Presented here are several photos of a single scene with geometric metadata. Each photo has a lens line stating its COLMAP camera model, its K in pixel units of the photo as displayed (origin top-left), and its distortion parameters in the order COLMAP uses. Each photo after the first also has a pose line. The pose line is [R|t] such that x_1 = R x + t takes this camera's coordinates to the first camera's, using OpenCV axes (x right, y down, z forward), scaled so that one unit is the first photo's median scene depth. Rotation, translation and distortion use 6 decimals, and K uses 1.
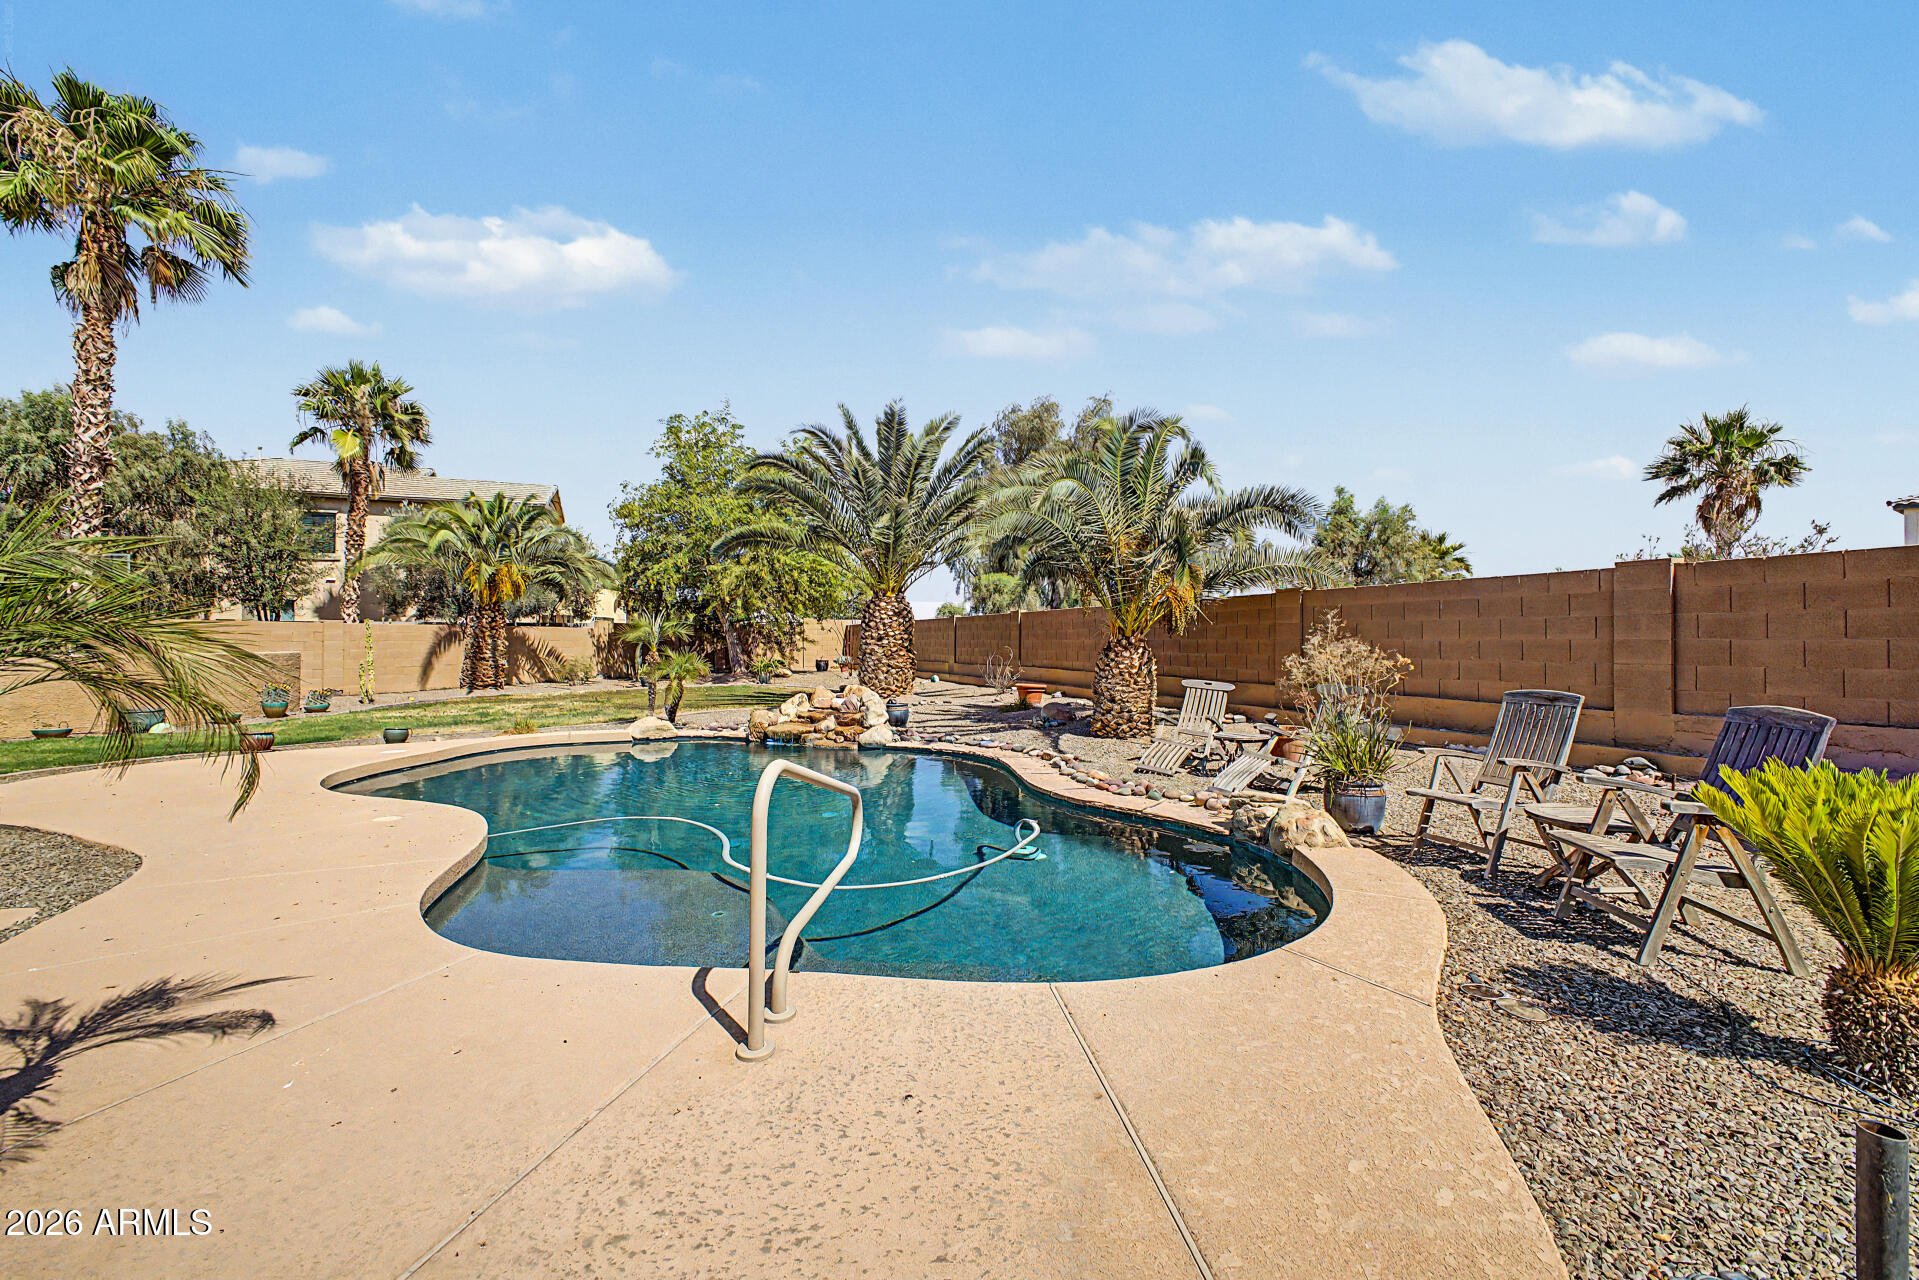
lens RADIAL K [[758.1, 0, 959.5], [0, 758.1, 640.0], [0, 0, 1]] dist [-0.012950, -0.000476]
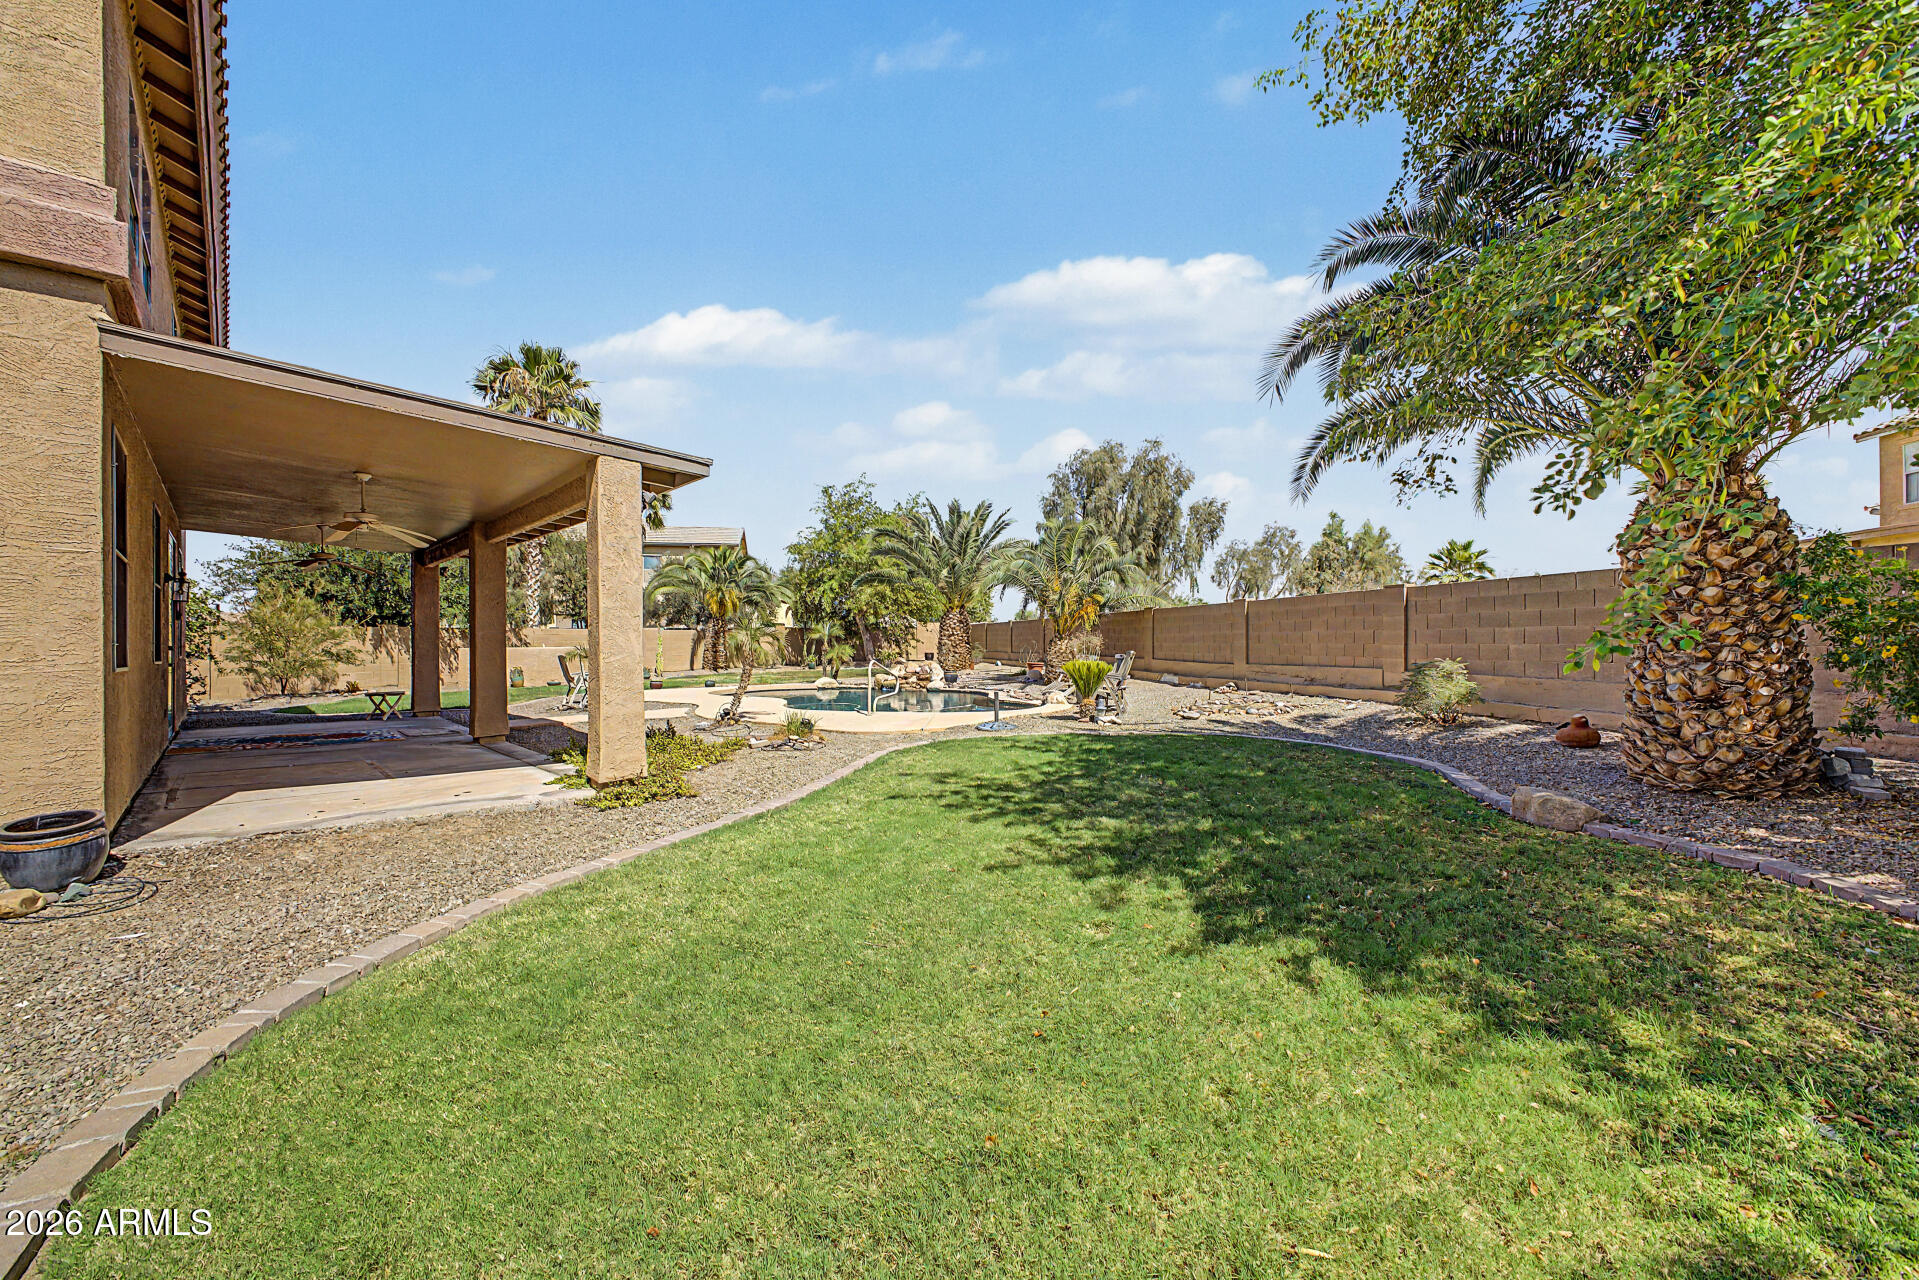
lens RADIAL K [[758.1, 0, 959.5], [0, 758.1, 640.0], [0, 0, 1]] dist [-0.012950, -0.000476]
pose [[0.985271, -0.006754, -0.170864, 0.148126], [0.007067, 0.999974, 0.001223, 0.003469], [0.170851, -0.002413, 0.985294, -0.479021]]
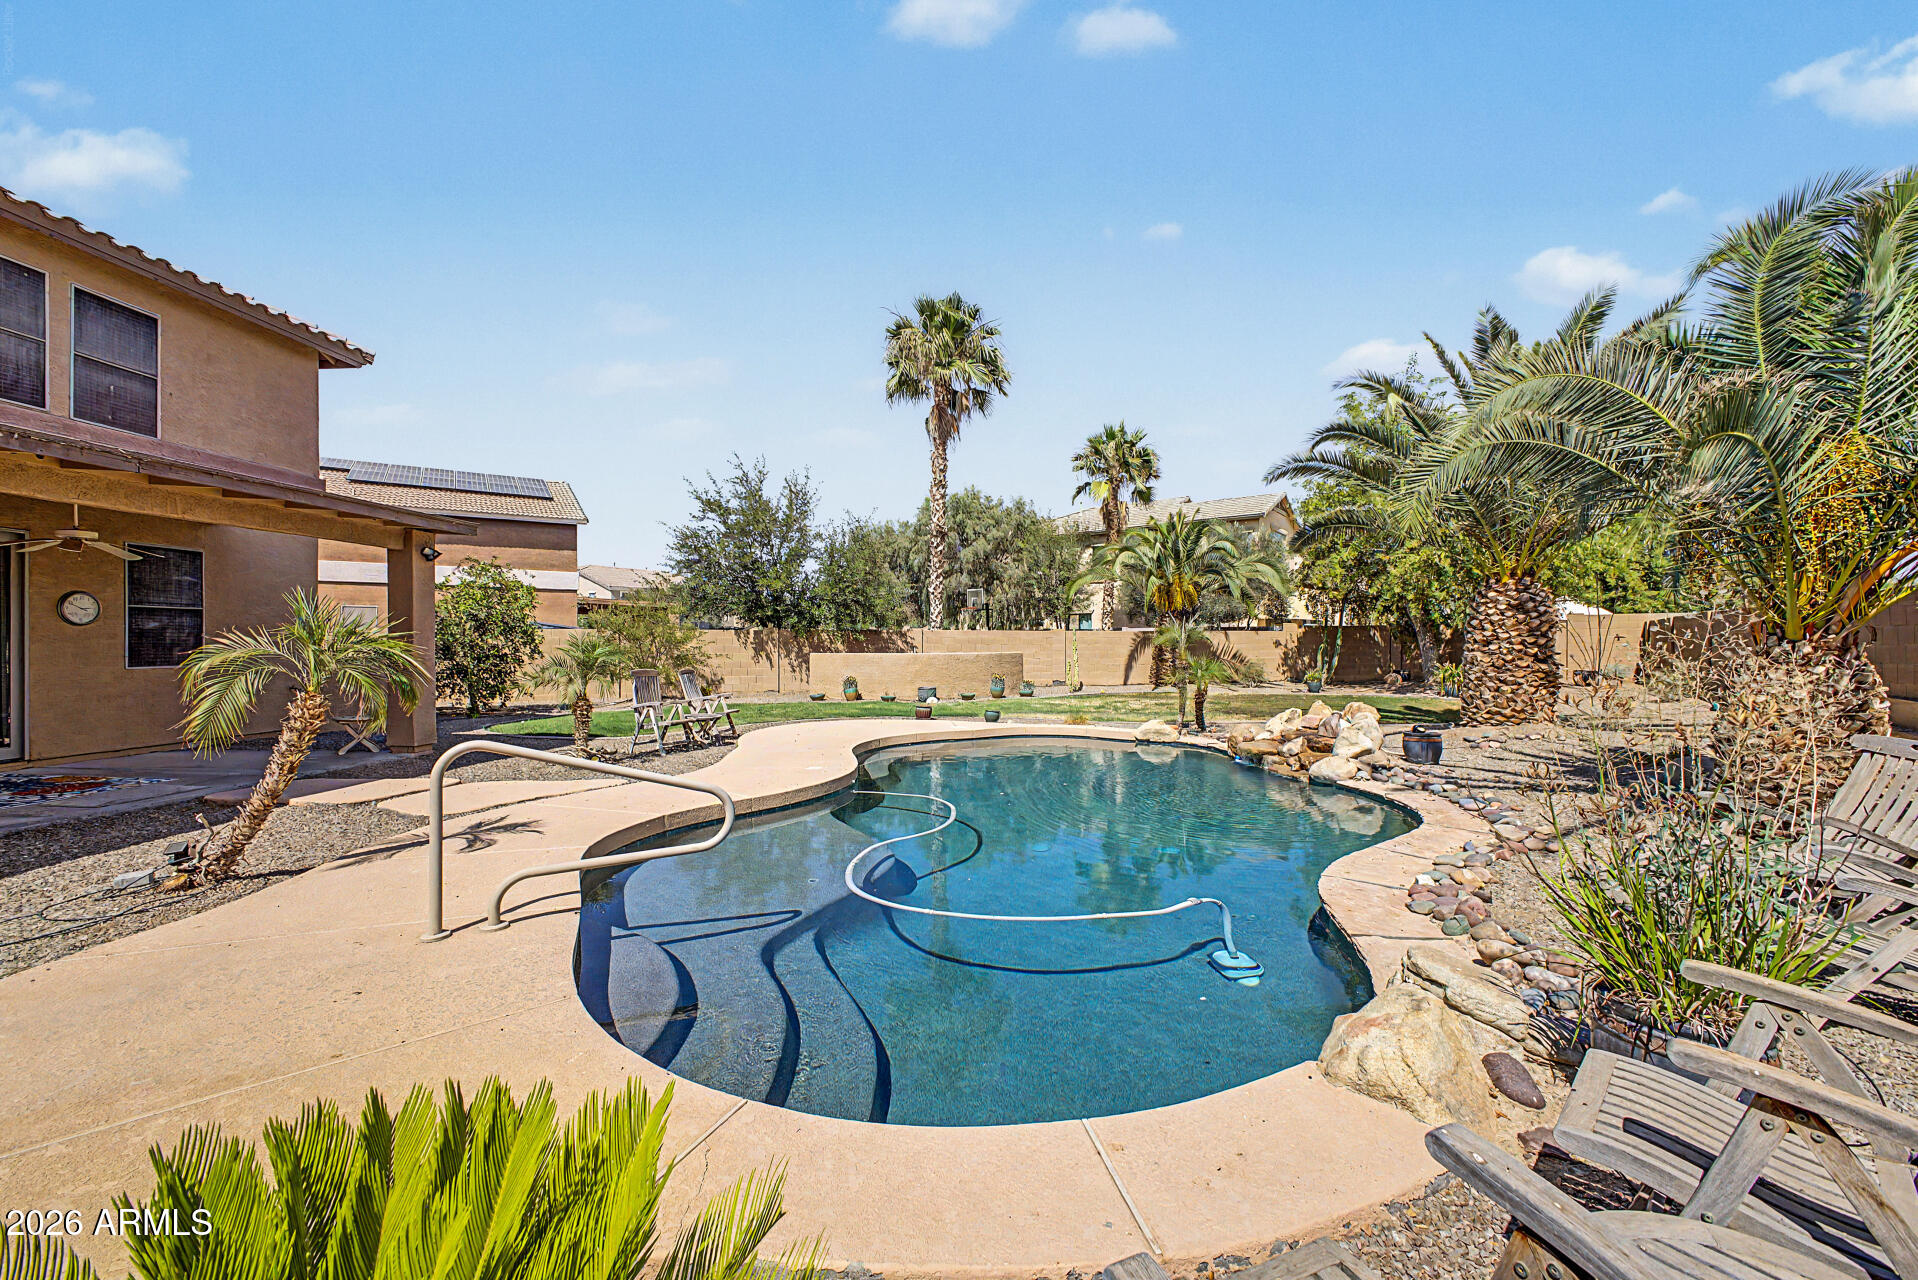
lens RADIAL K [[757.7, 0, 959.0], [0, 757.7, 640.0], [0, 0, 1]] dist [-0.012950, -0.000476]
pose [[0.510496, -0.001921, -0.859878, 0.183439], [-0.001490, 0.999994, -0.003118, -0.001200], [0.859879, 0.002873, 0.510490, 0.137110]]
